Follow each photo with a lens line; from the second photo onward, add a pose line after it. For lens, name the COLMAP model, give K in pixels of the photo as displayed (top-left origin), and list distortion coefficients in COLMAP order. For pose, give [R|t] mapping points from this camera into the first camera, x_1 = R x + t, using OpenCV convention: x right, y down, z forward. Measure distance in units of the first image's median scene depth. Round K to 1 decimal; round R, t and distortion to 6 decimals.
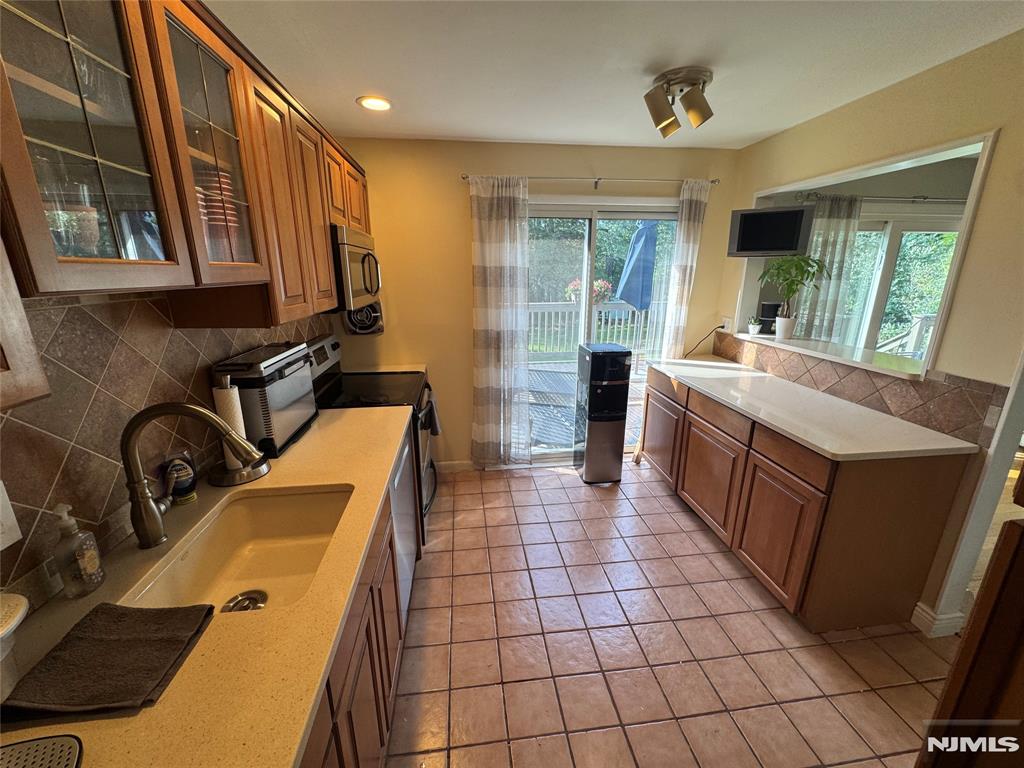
lens RADIAL K [[410.7, 0, 511.9], [0, 410.7, 383.8], [0, 0, 1]] dist [-0.001729, -0.000370]
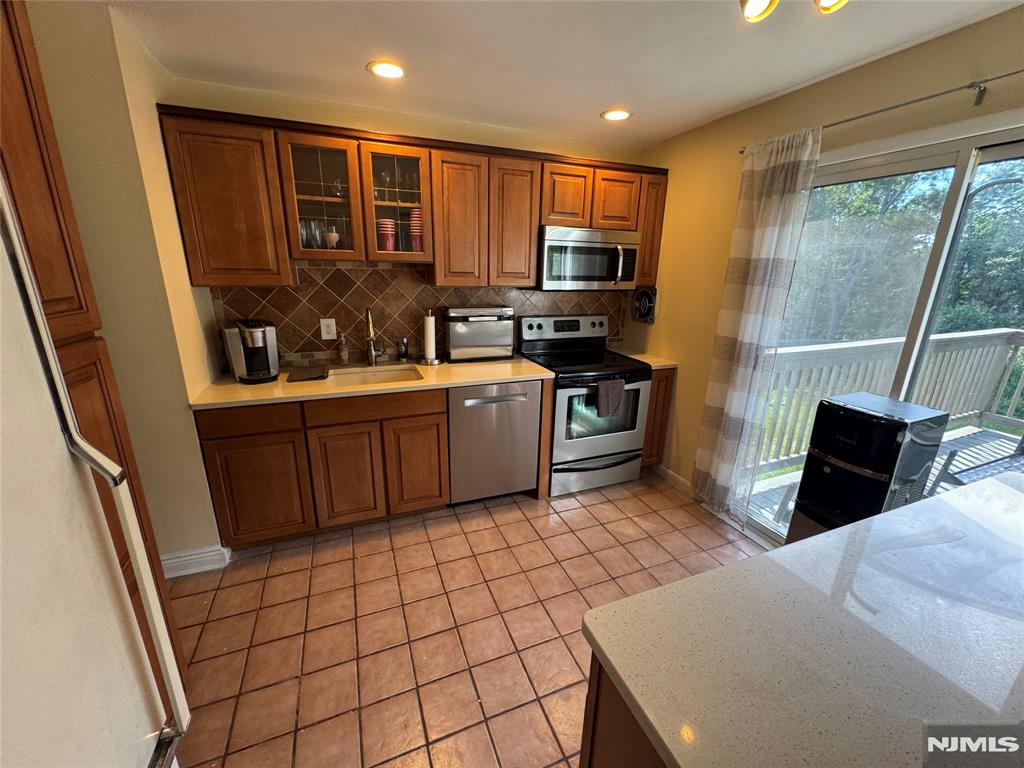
lens RADIAL K [[410.7, 0, 511.9], [0, 410.7, 383.8], [0, 0, 1]] dist [-0.001729, -0.000370]
pose [[0.249112, 0.275459, -0.928475, 0.988700], [-0.280121, 0.938214, 0.203191, -0.146987], [0.927079, 0.209468, 0.310882, 0.604626]]
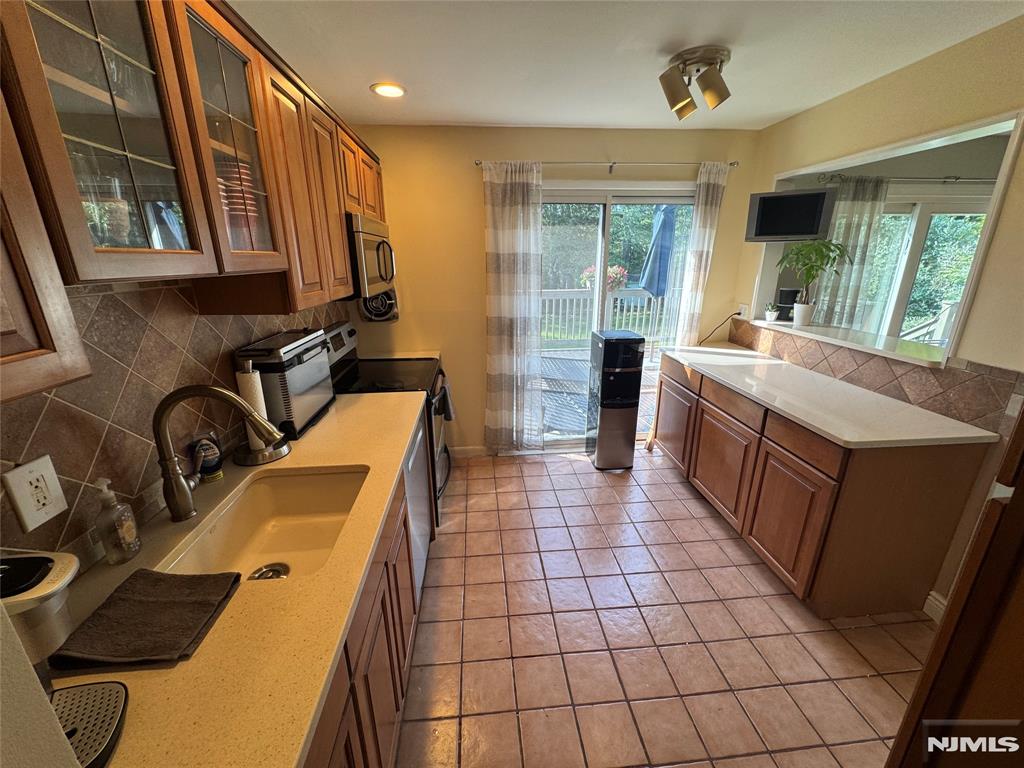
lens RADIAL K [[410.7, 0, 511.9], [0, 410.7, 383.8], [0, 0, 1]] dist [-0.001729, -0.000370]
pose [[0.999342, 0.004865, -0.035945, 0.008772], [-0.003793, 0.999548, 0.029812, 0.004165], [0.036074, -0.029656, 0.998909, -0.015126]]
